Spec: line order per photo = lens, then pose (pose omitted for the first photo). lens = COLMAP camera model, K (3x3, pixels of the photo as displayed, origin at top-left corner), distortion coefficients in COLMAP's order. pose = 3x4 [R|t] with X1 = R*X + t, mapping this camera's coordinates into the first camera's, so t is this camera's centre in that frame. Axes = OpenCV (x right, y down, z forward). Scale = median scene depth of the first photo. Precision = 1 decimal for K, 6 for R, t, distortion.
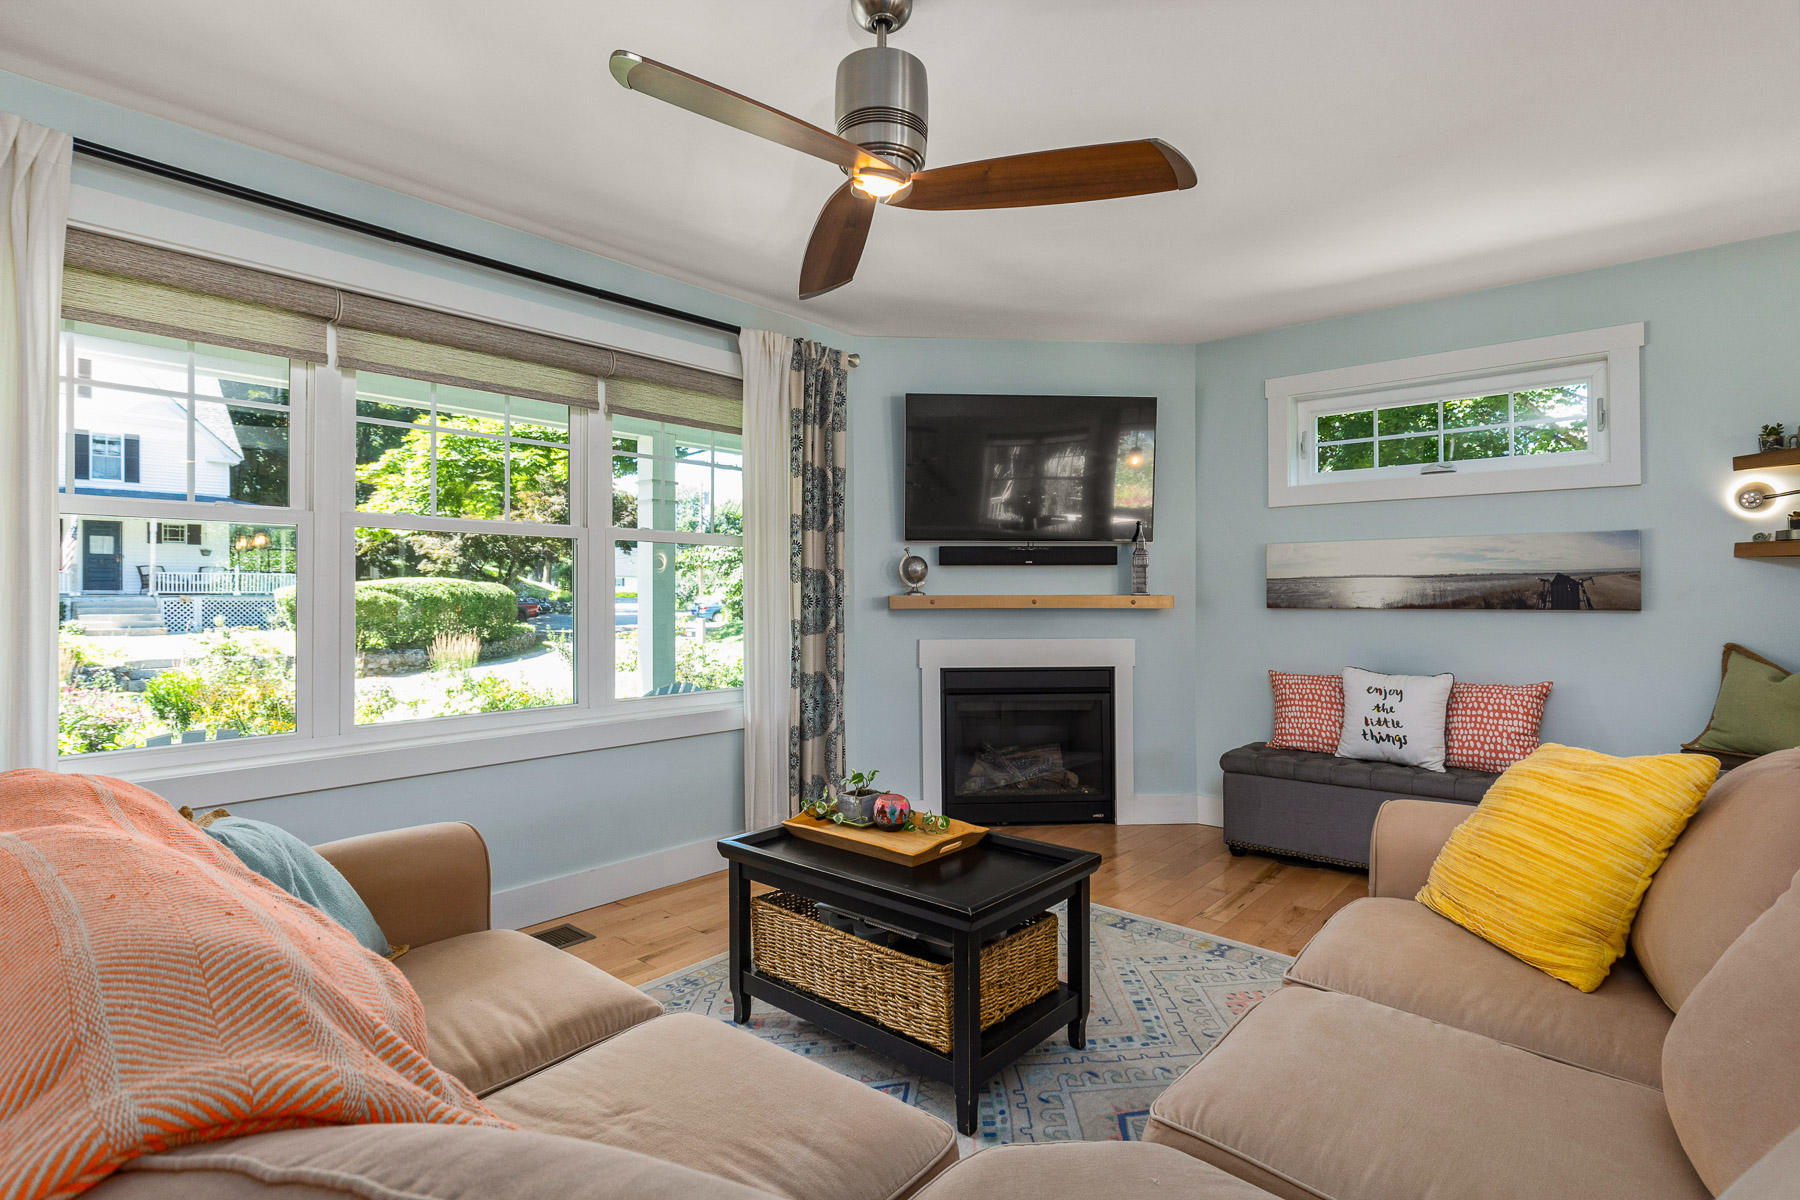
lens RADIAL K [[894.4, 0, 908.7], [0, 894.4, 597.3], [0, 0, 1]] dist [-0.004183, 0.000013]
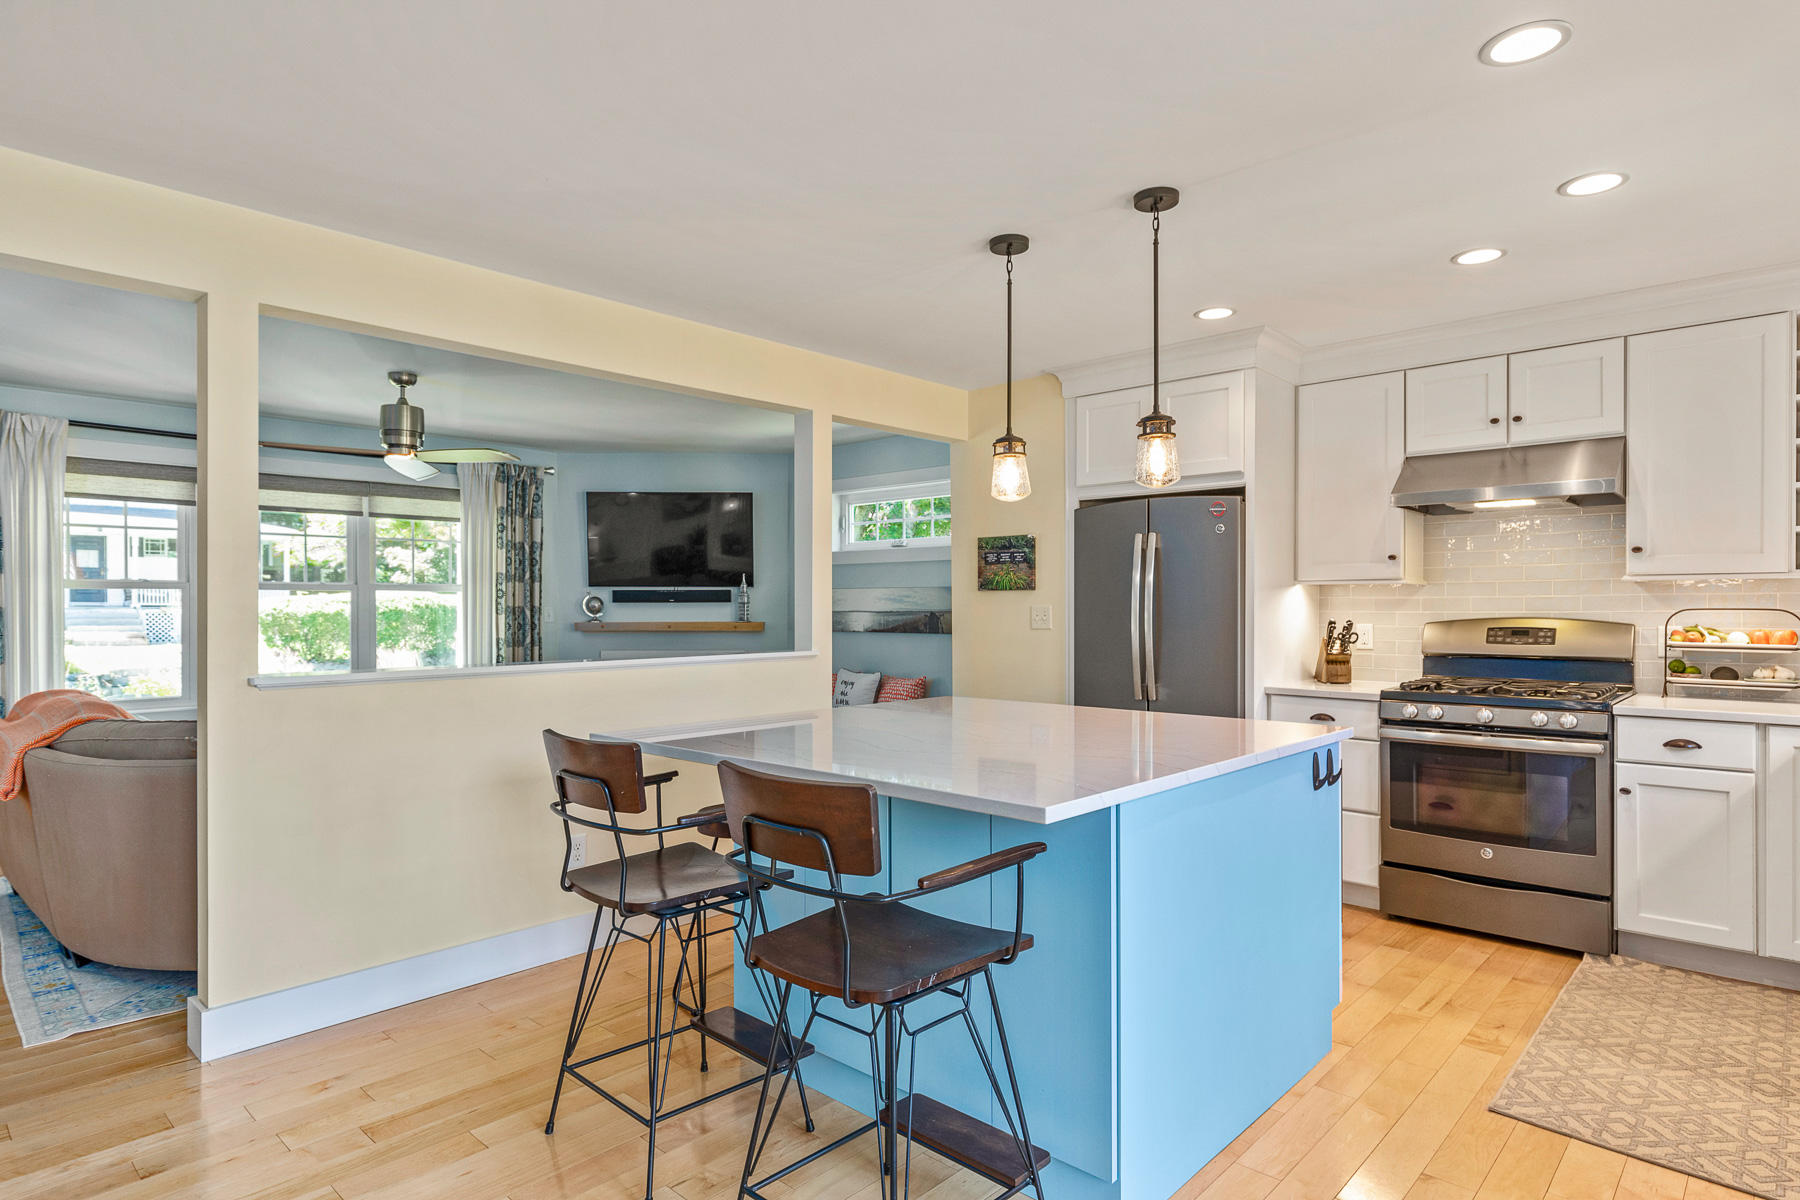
lens RADIAL K [[980.2, 0, 899.1], [0, 980.2, 616.3], [0, 0, 1]] dist [0.000906, -0.000114]
pose [[0.998984, 0.001198, -0.045049, 0.633495], [-0.000730, 0.999946, 0.010402, -0.031554], [0.045059, -0.010359, 0.998931, -0.691427]]
